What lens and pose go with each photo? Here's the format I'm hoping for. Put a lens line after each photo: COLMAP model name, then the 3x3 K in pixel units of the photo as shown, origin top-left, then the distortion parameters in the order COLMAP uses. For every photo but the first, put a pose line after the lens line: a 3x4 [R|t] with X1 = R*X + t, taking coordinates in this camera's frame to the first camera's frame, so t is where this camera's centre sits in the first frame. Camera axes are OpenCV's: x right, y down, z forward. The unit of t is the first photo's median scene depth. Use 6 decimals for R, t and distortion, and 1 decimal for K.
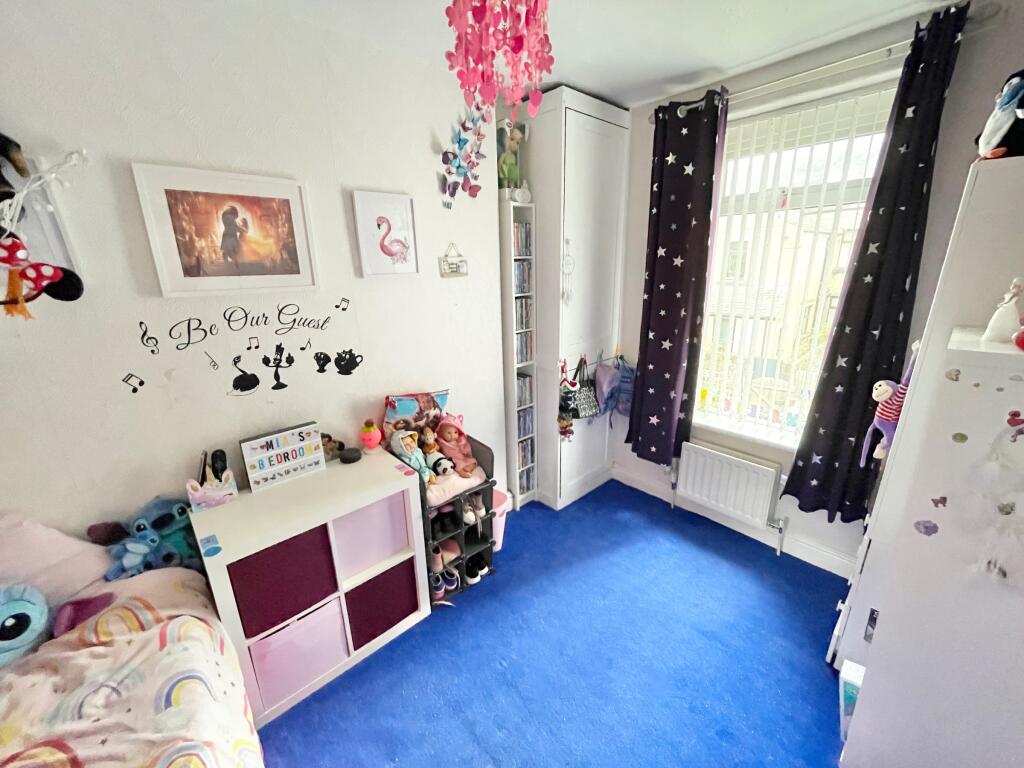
lens RADIAL K [[414.5, 0, 511.8], [0, 414.5, 385.7], [0, 0, 1]] dist [-0.003067, 0.000587]
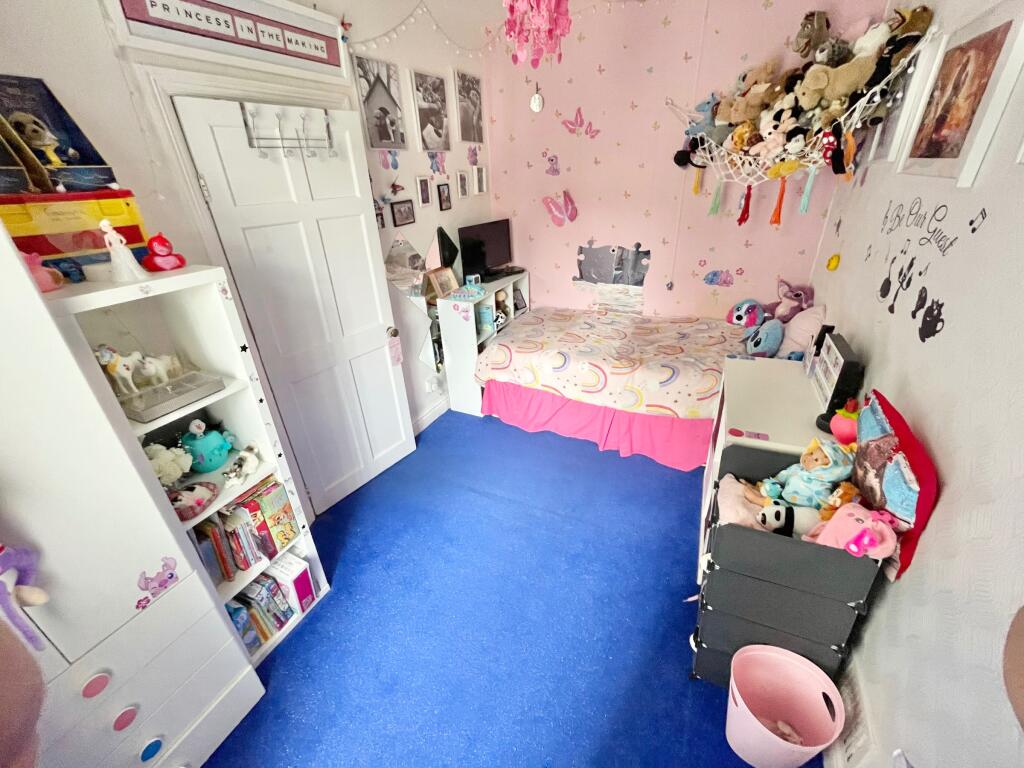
lens RADIAL K [[414.5, 0, 510.2], [0, 414.5, 380.5], [0, 0, 1]] dist [-0.003067, 0.000587]
pose [[-0.921997, 0.228997, -0.312220, 0.384781], [-0.045475, 0.736737, 0.674649, -0.384114], [0.384517, 0.636222, -0.668856, 1.271964]]
